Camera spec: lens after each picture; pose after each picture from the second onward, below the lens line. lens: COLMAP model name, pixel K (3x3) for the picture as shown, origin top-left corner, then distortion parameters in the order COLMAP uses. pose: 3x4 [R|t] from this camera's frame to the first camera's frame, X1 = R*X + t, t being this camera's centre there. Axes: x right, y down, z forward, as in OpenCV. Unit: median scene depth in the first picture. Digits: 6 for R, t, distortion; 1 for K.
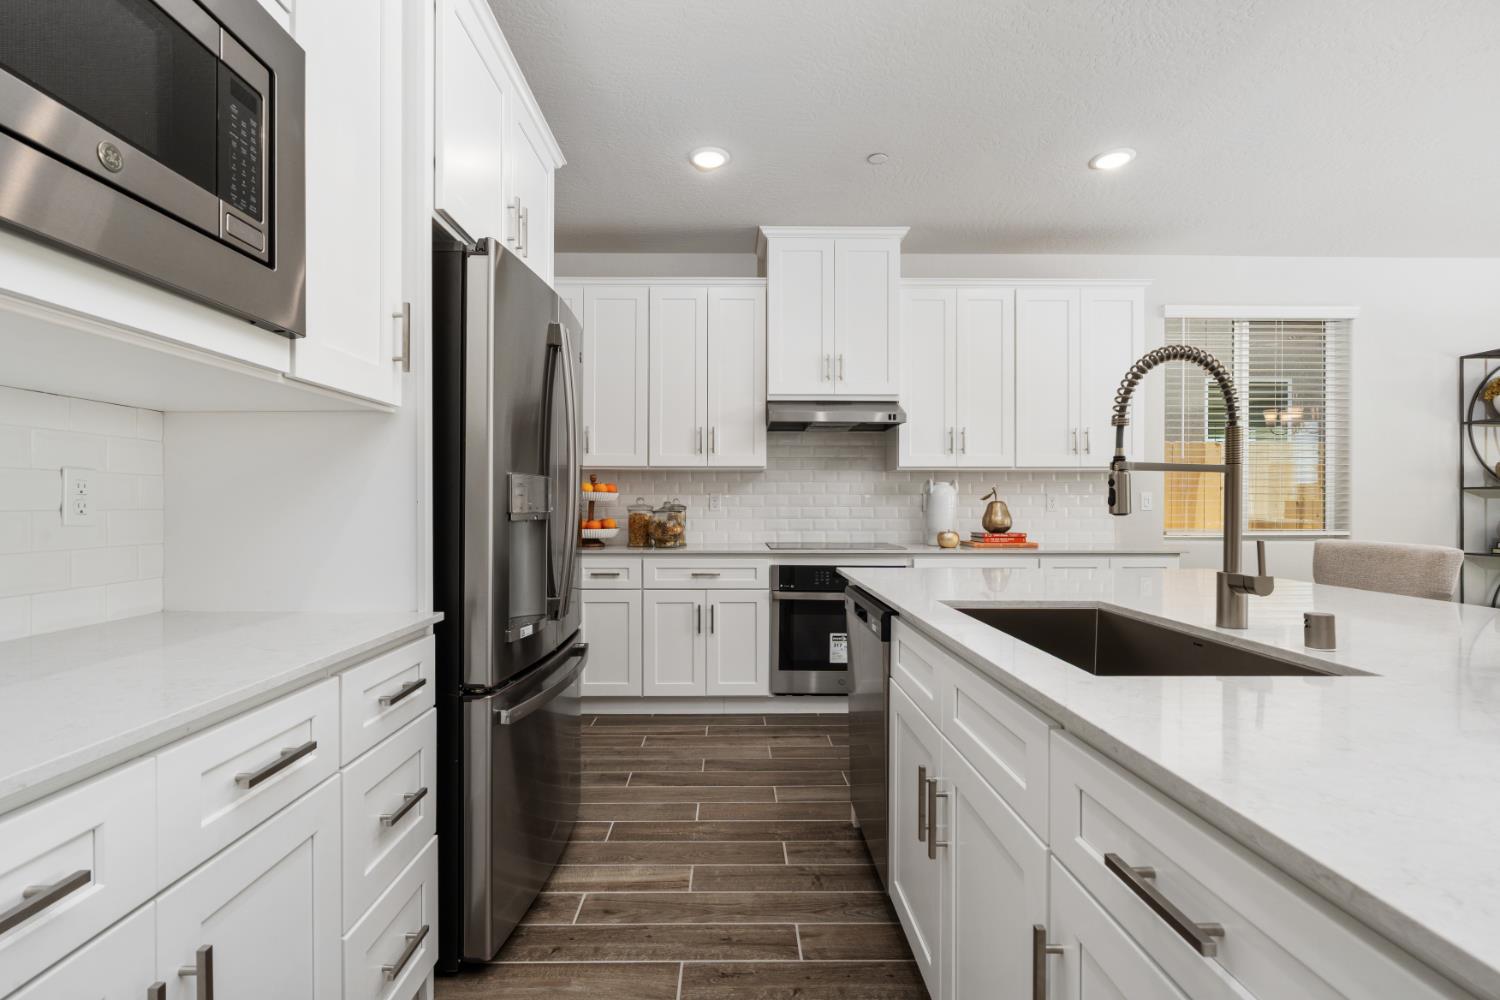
lens RADIAL K [[692.8, 0, 736.4], [0, 692.8, 506.0], [0, 0, 1]] dist [-0.005807, 0.001480]
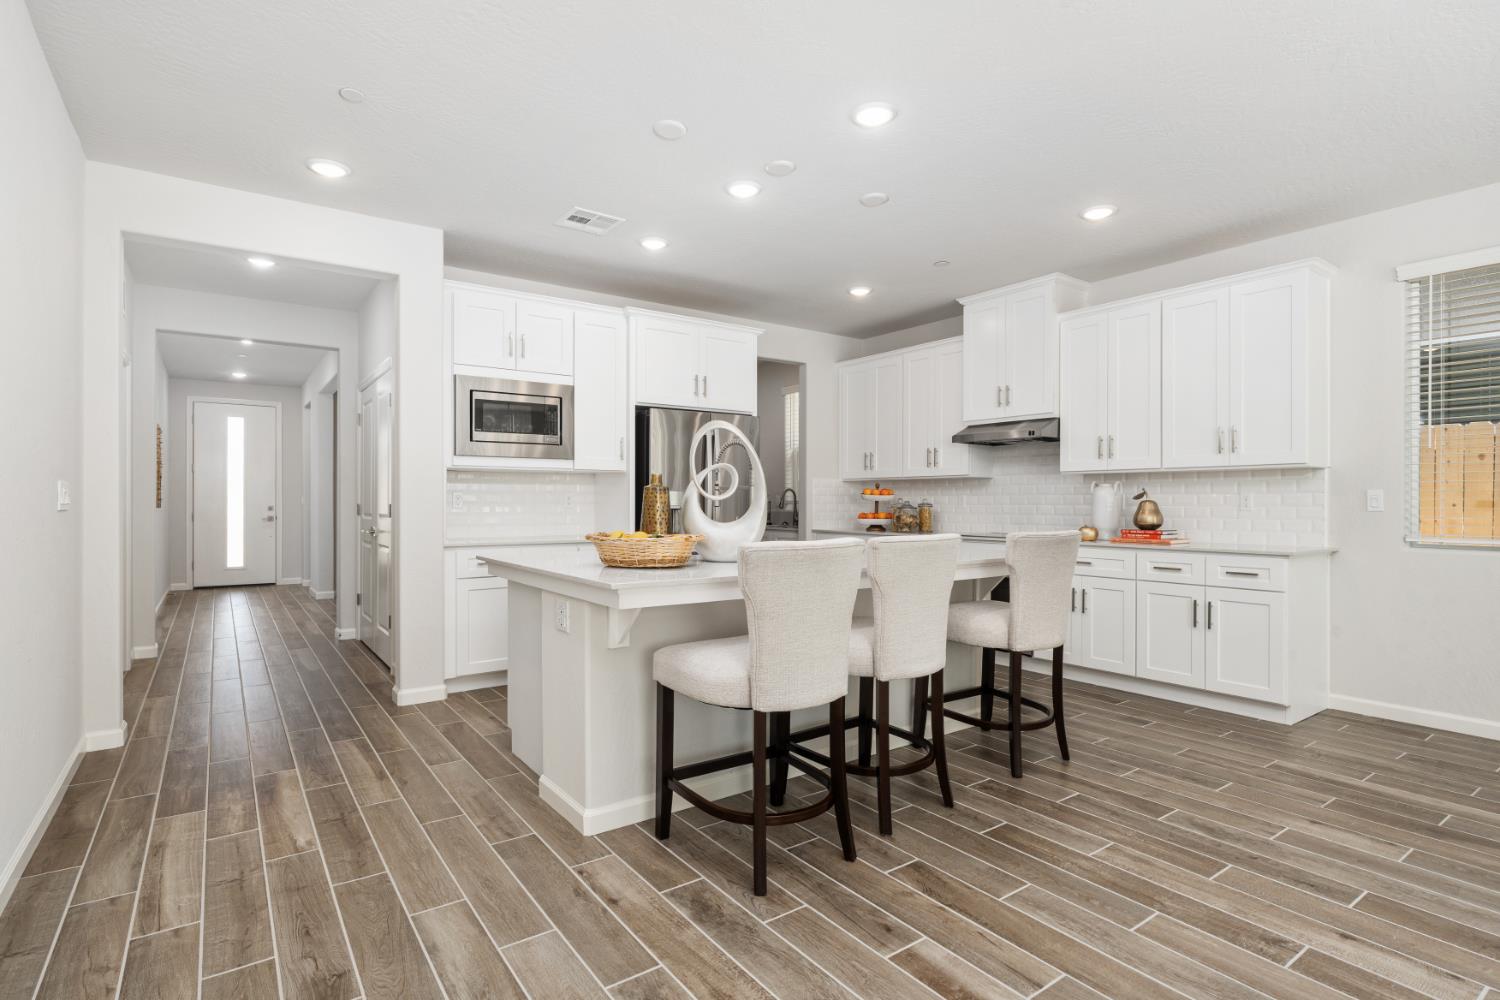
lens RADIAL K [[760.8, 0, 751.1], [0, 760.8, 497.9], [0, 0, 1]] dist [-0.002251, 0.001293]
pose [[0.584578, -0.000950, -0.811337, 1.014798], [-0.004291, 0.999982, -0.004263, -0.003769], [0.811326, 0.005974, 0.584563, -0.204495]]
